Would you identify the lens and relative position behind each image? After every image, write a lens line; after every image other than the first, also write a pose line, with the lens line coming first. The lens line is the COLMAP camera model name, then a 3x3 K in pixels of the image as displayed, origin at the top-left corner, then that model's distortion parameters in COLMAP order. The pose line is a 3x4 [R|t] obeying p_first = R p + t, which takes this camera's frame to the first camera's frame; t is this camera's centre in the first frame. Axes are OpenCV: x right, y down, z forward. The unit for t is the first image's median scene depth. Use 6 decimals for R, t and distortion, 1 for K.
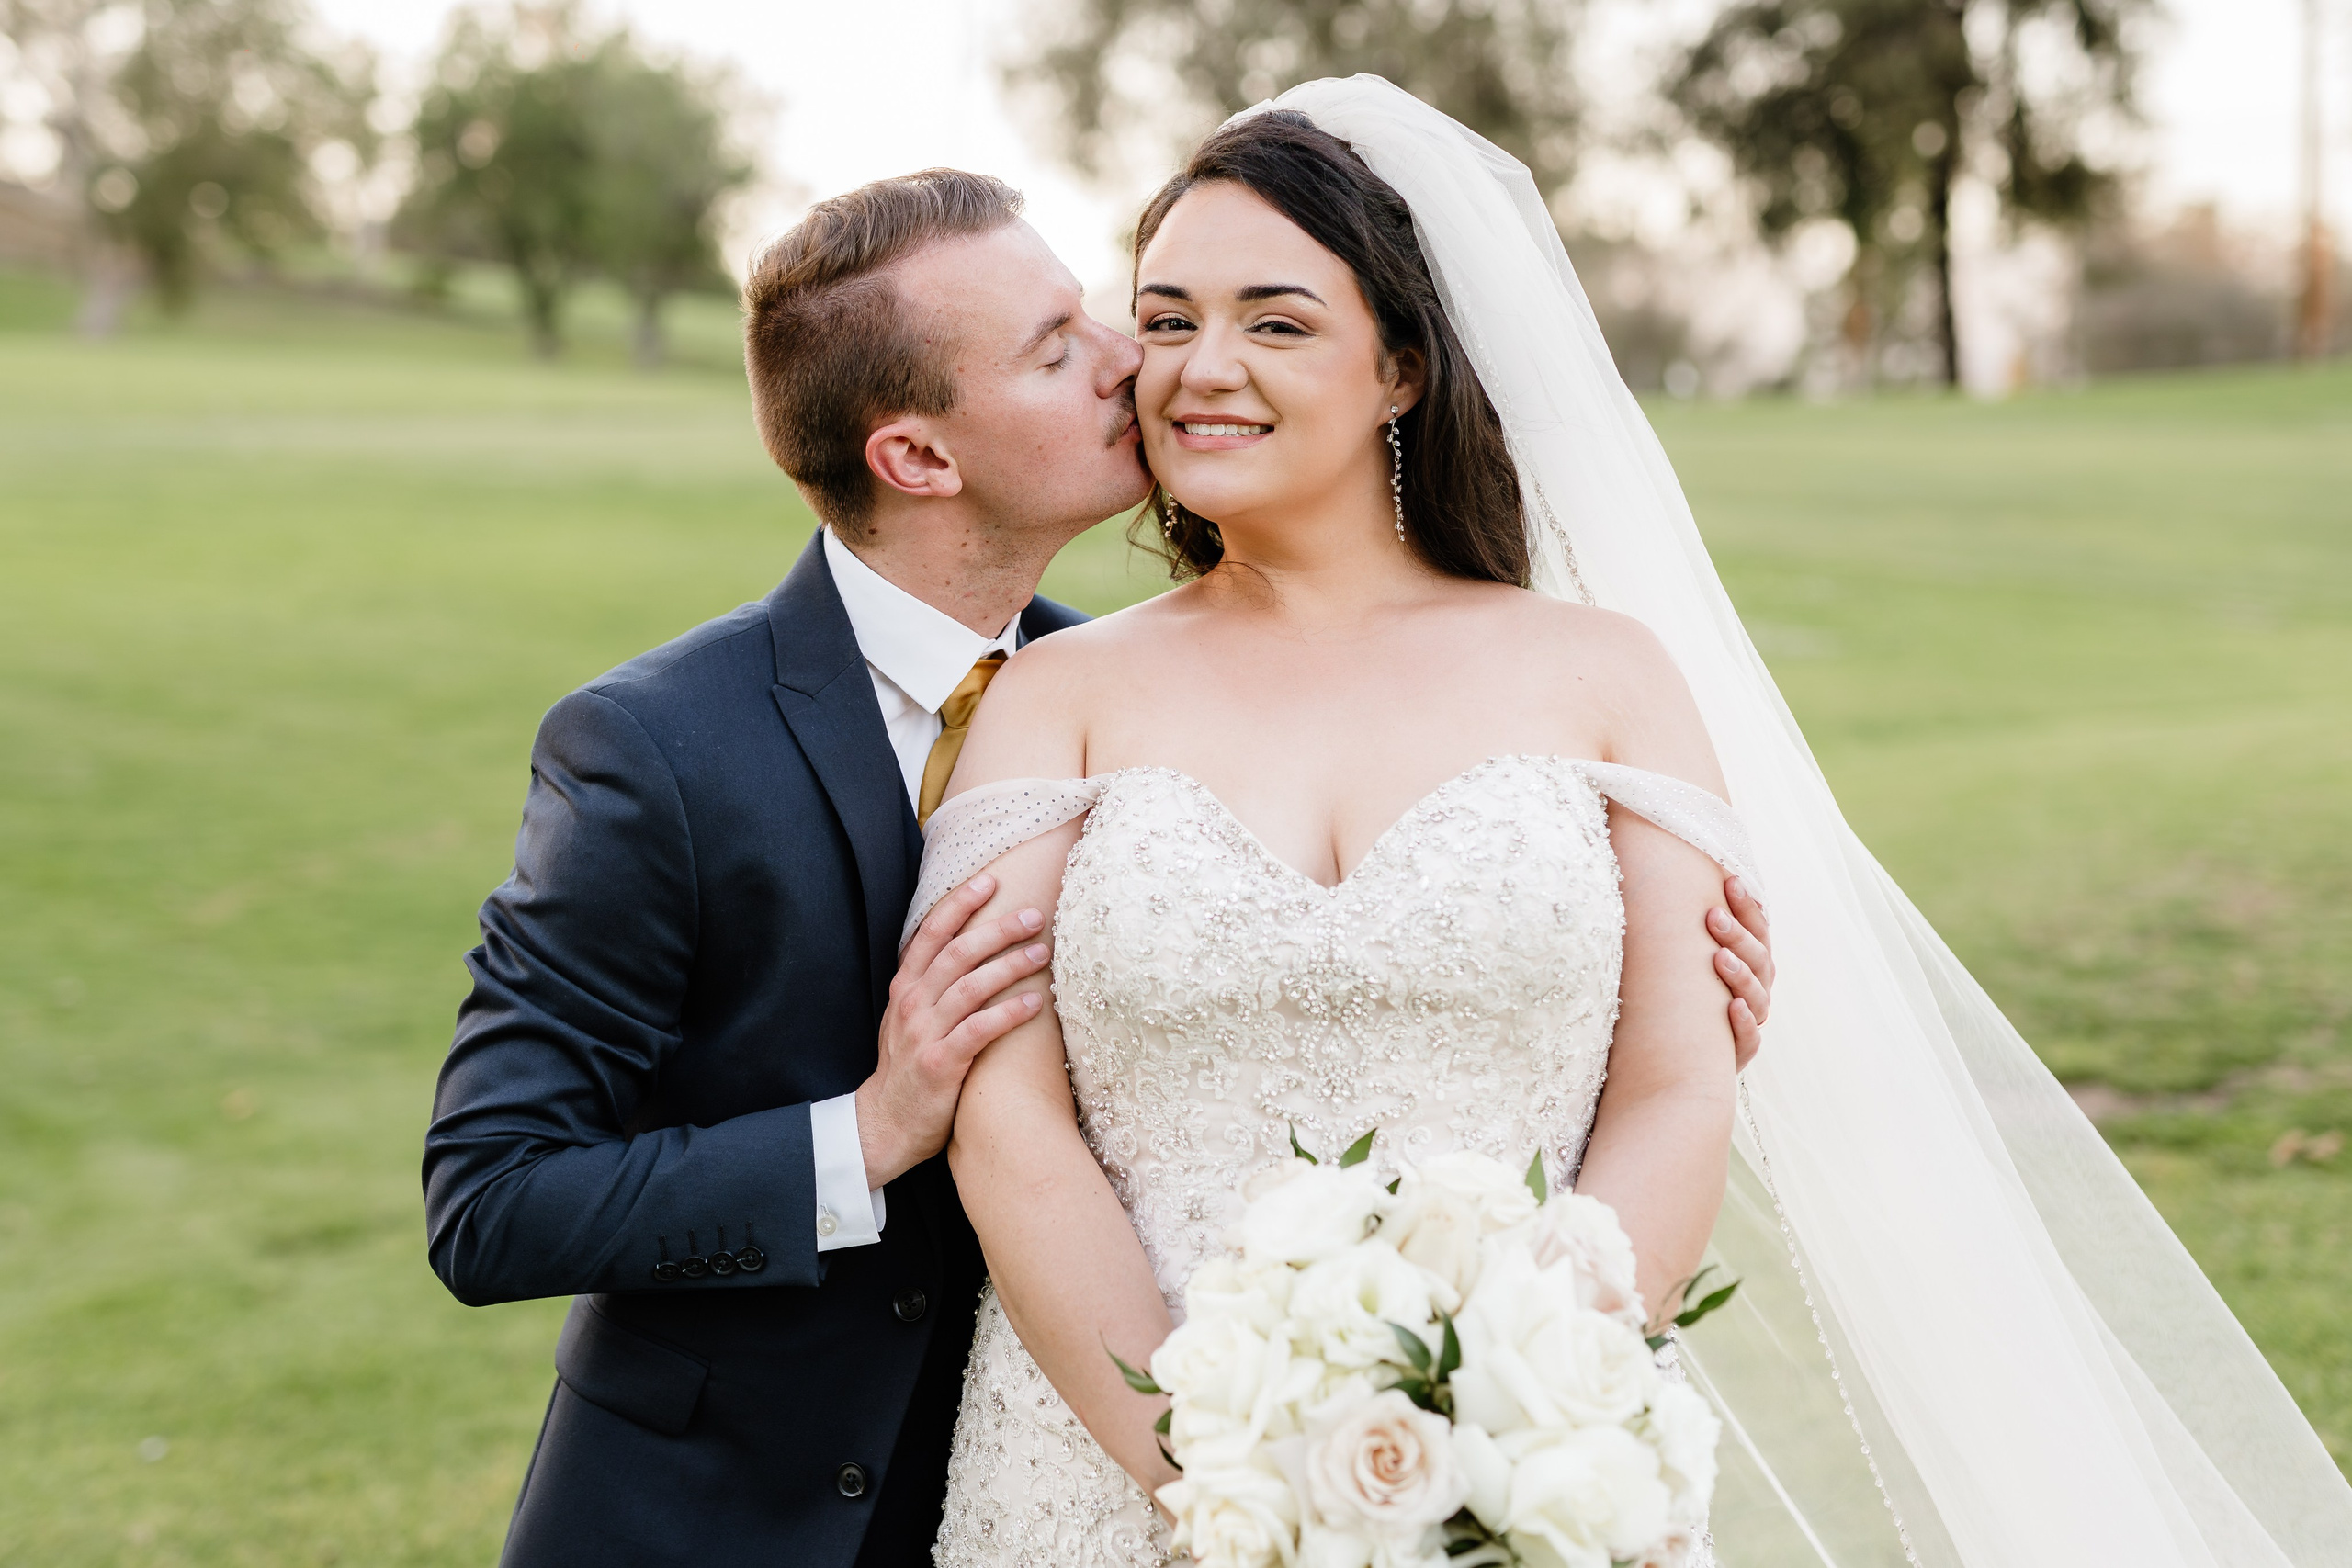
lens RADIAL K [[3729.9, 0, 1177.1], [0, 3729.9, 833.6], [0, 0, 1]] dist [-0.022962, -0.031311]
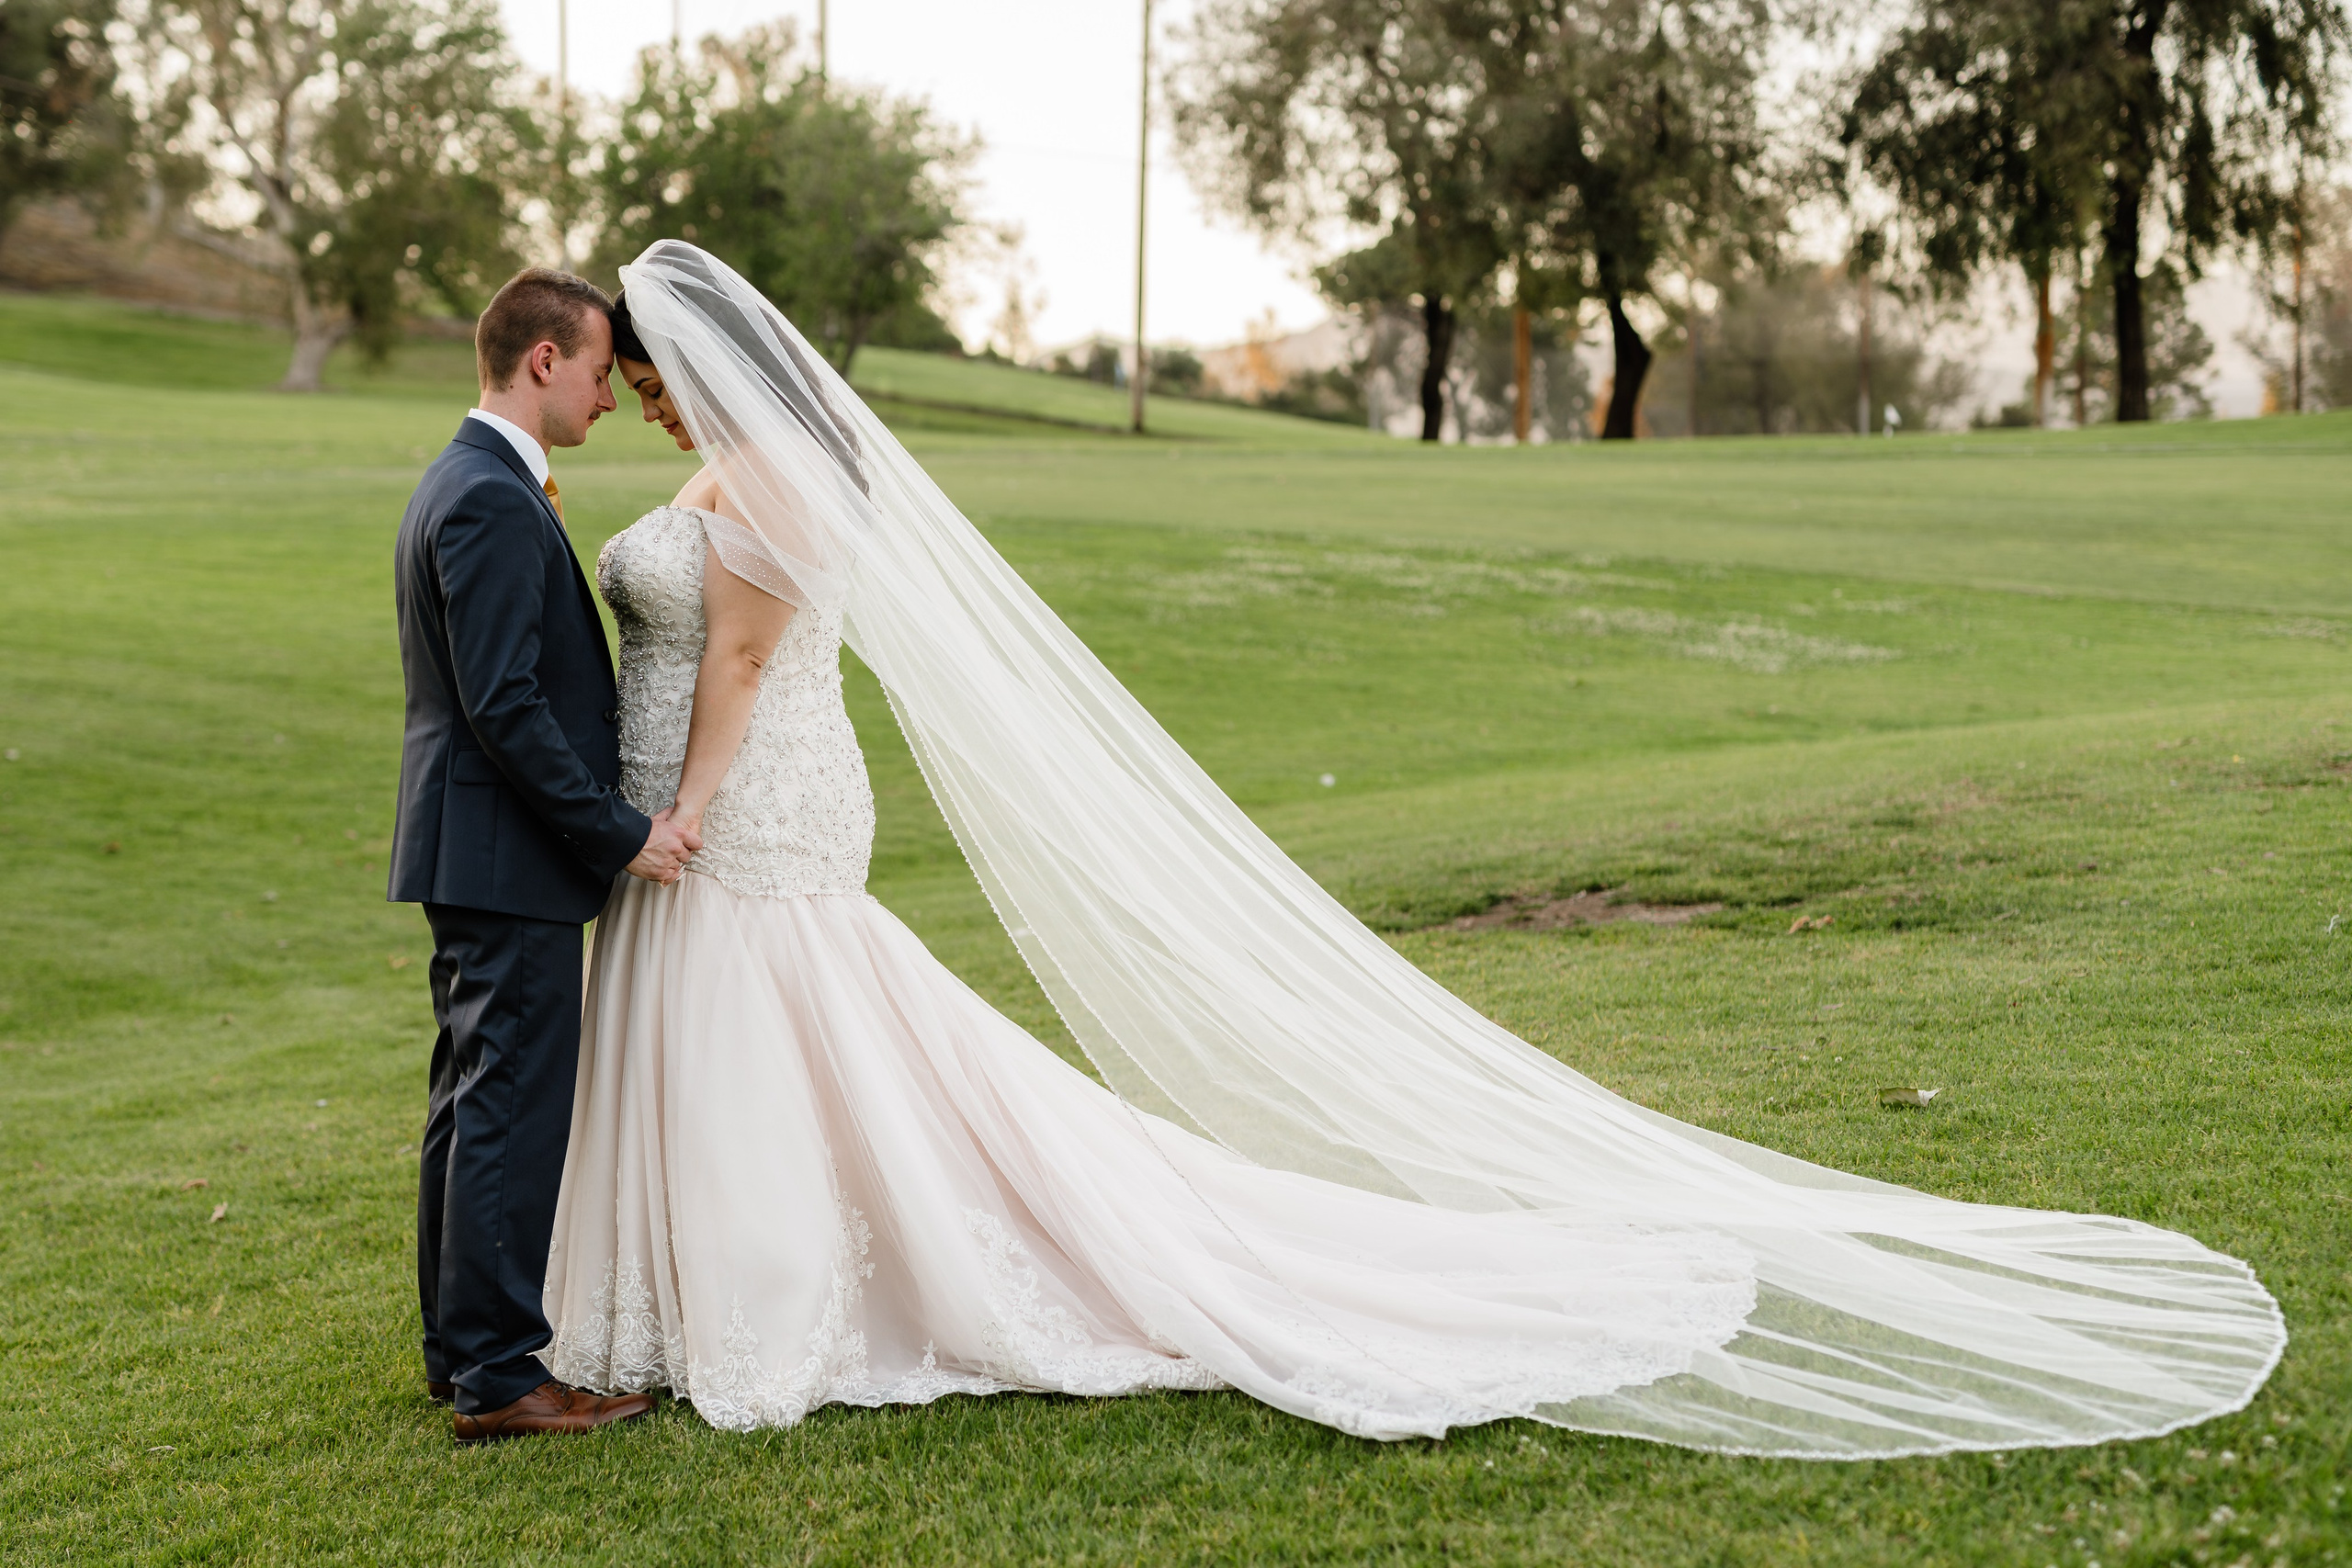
lens RADIAL K [[4074.1, 0, 1132.2], [0, 4074.1, 836.9], [0, 0, 1]] dist [-0.041758, -0.103323]
pose [[0.996669, -0.002397, -0.081524, 0.032625], [0.000703, 0.999783, -0.020797, 0.015756], [0.081556, 0.020670, 0.996454, -0.108260]]
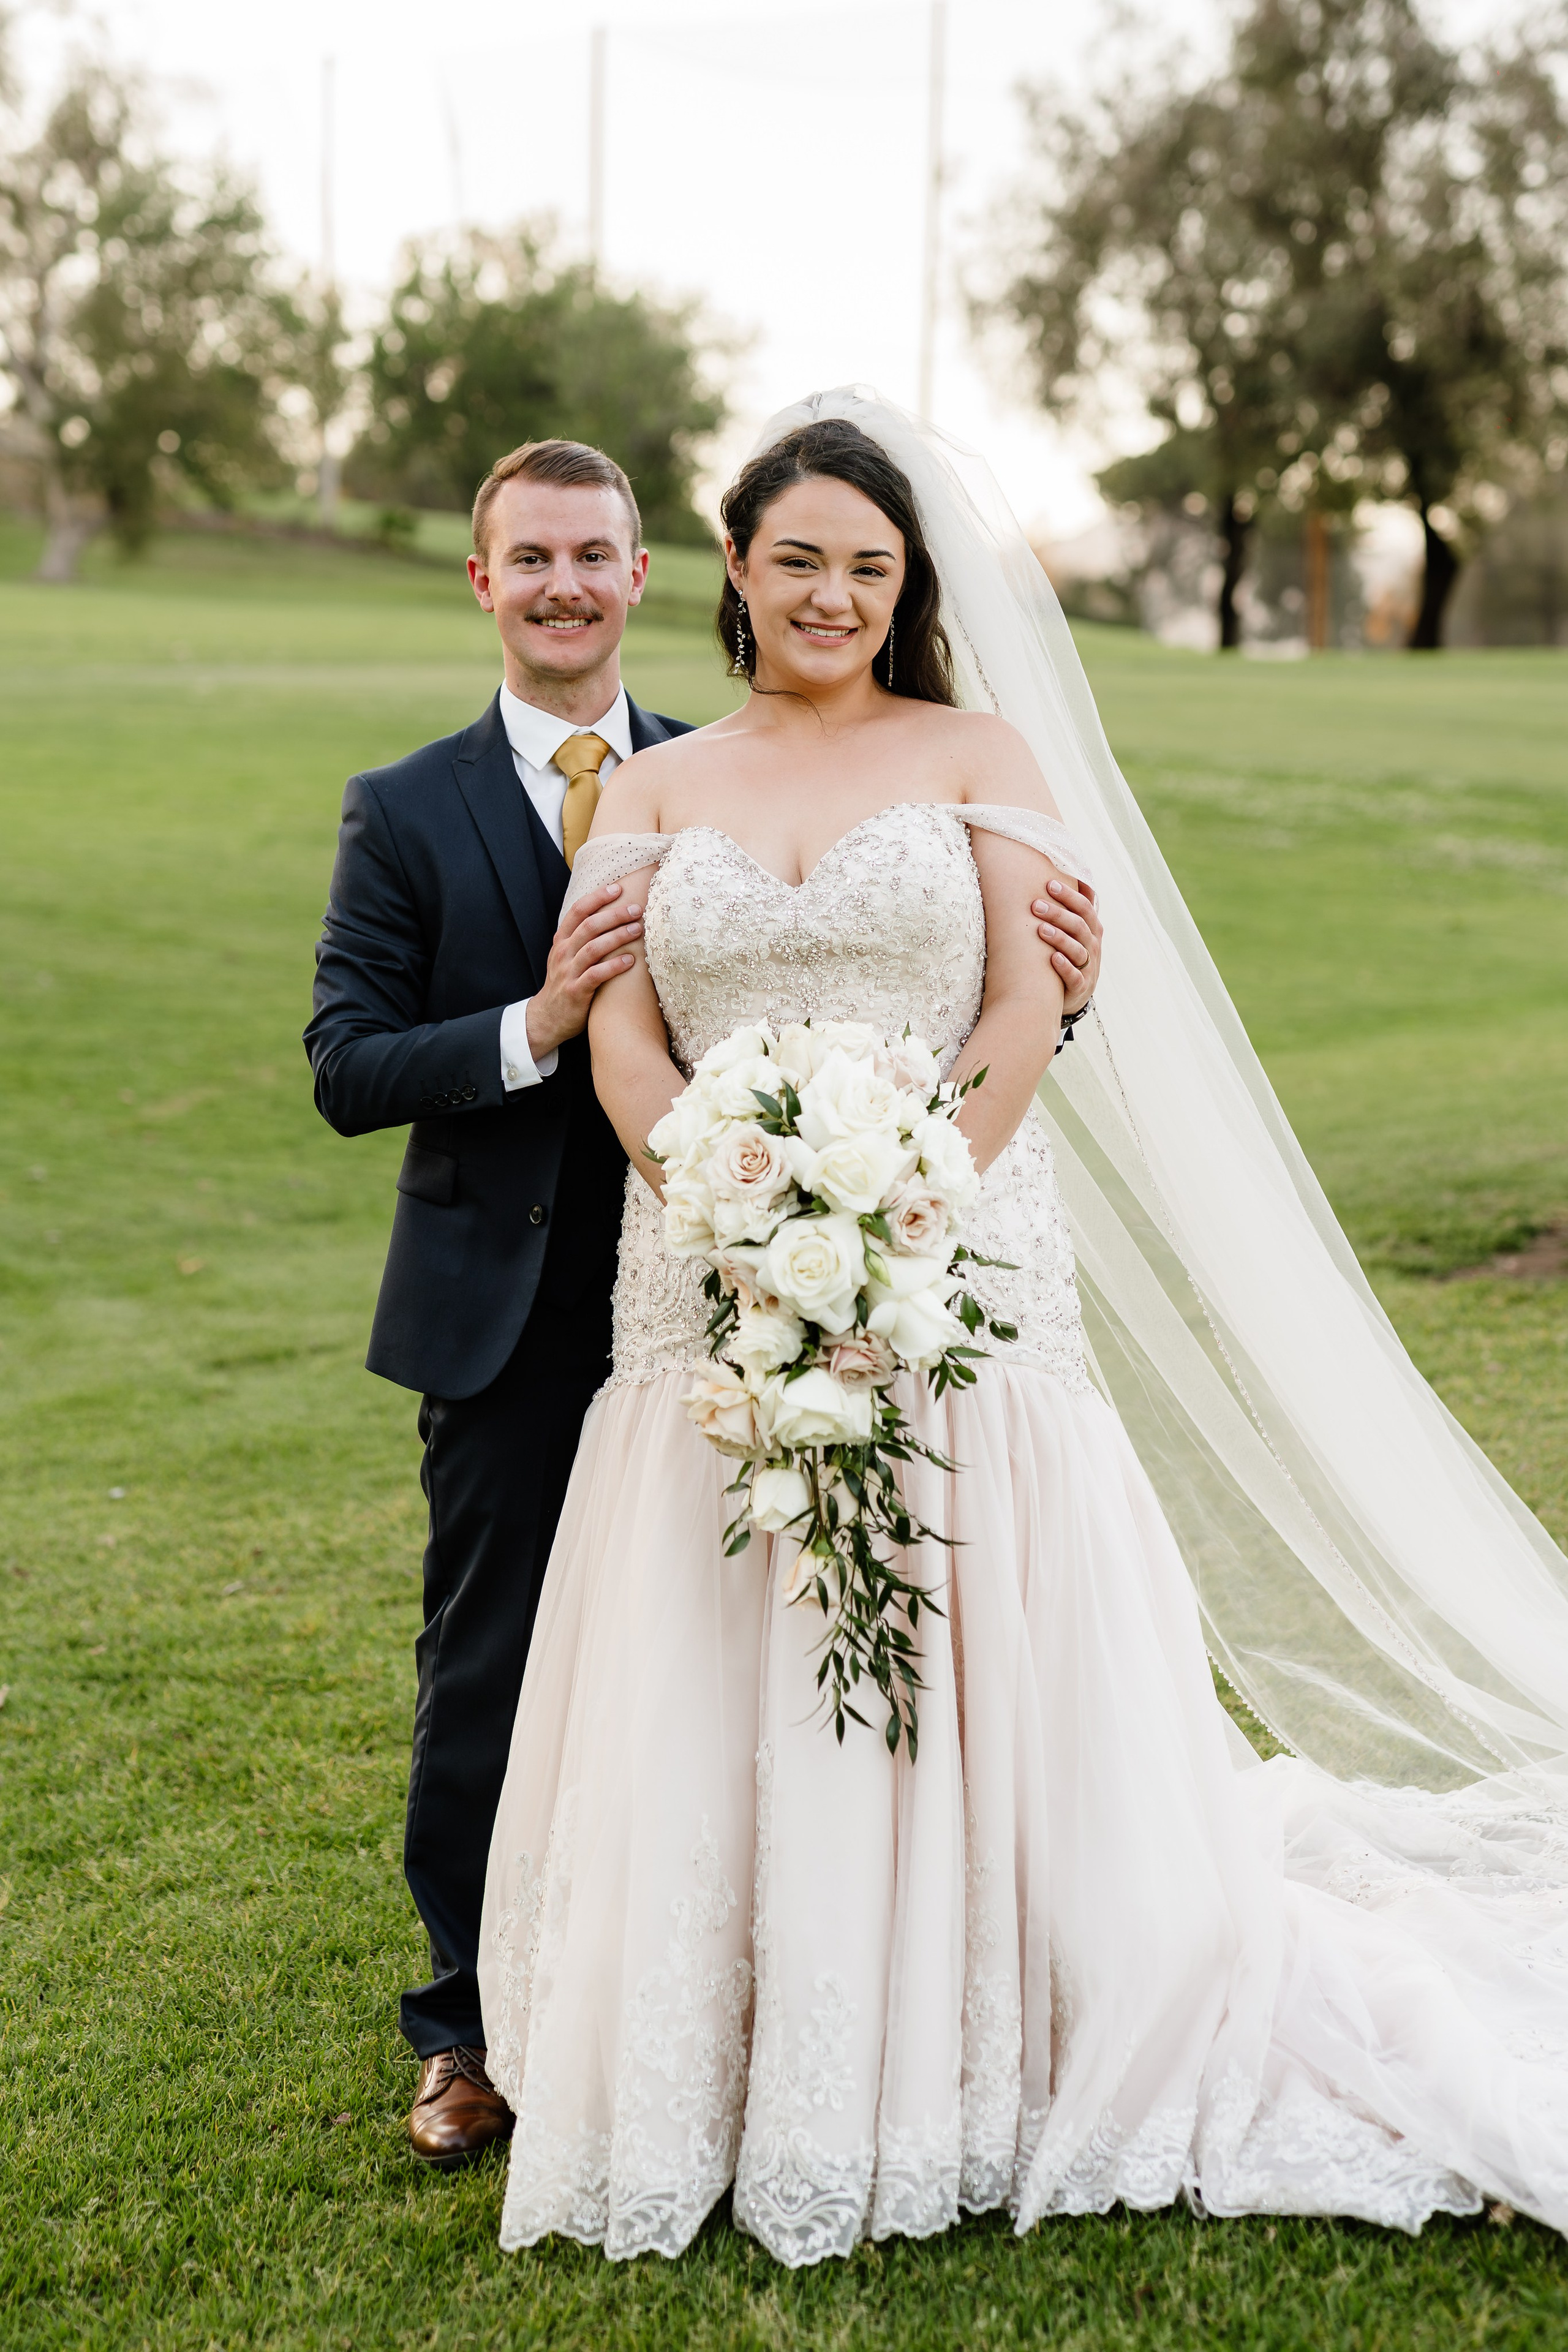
lens RADIAL K [[4015.4, 0, 780.3], [0, 4015.4, 1070.0], [0, 0, 1]] dist [-0.039135, 0.062896]
pose [[0.994889, 0.012660, -0.100175, 0.011925], [-0.013792, 0.999849, -0.010617, 0.006592], [0.100025, 0.011944, 0.994913, -0.048630]]
